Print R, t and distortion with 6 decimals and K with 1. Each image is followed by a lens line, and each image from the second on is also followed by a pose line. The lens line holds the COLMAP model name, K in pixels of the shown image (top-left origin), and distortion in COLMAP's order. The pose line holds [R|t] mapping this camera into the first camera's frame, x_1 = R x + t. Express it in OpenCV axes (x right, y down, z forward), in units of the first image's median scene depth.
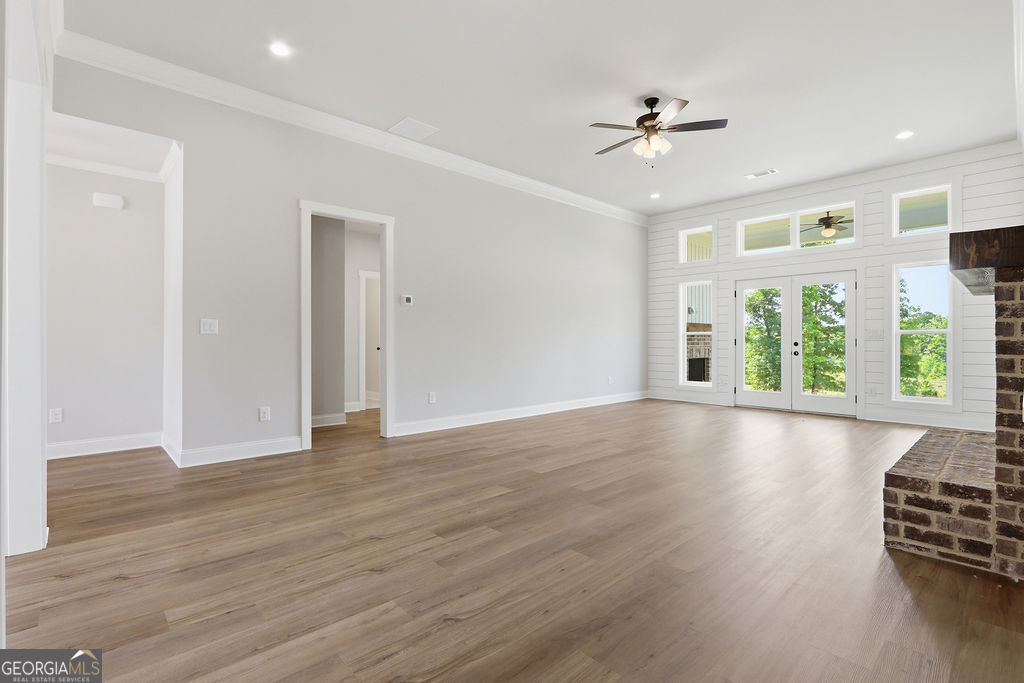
lens RADIAL K [[481.6, 0, 505.7], [0, 481.6, 338.3], [0, 0, 1]] dist [-0.013925, 0.001877]
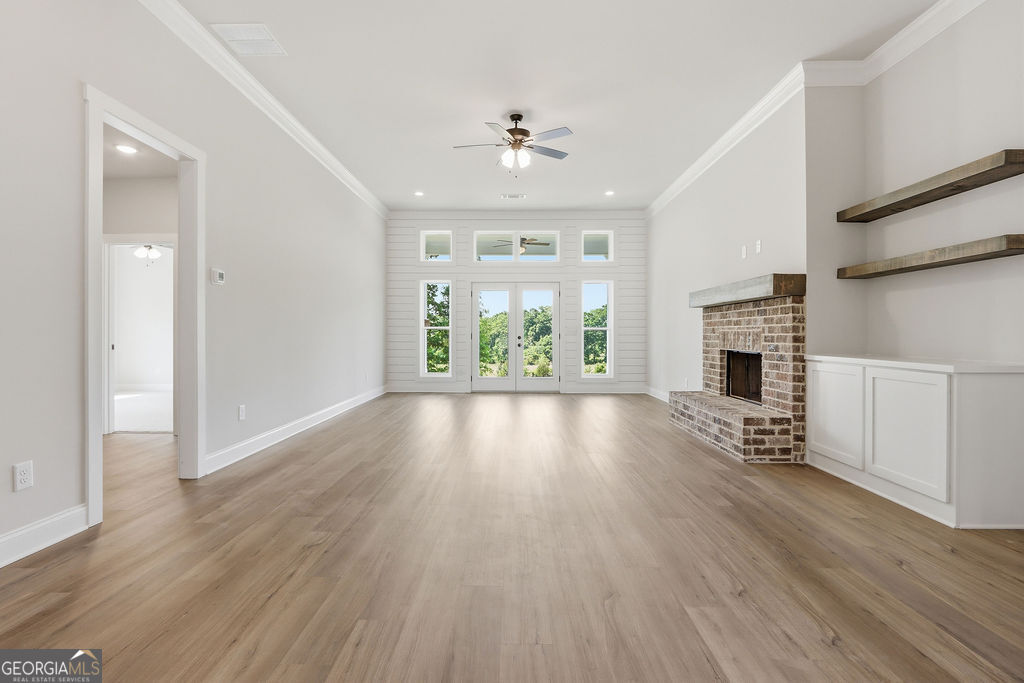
lens RADIAL K [[481.6, 0, 505.7], [0, 481.6, 338.3], [0, 0, 1]] dist [-0.013925, 0.001877]
pose [[0.683169, -0.004336, 0.730247, -0.959350], [-0.004865, 0.999933, 0.010489, 0.001613], [-0.730244, -0.010719, 0.683103, 0.498366]]
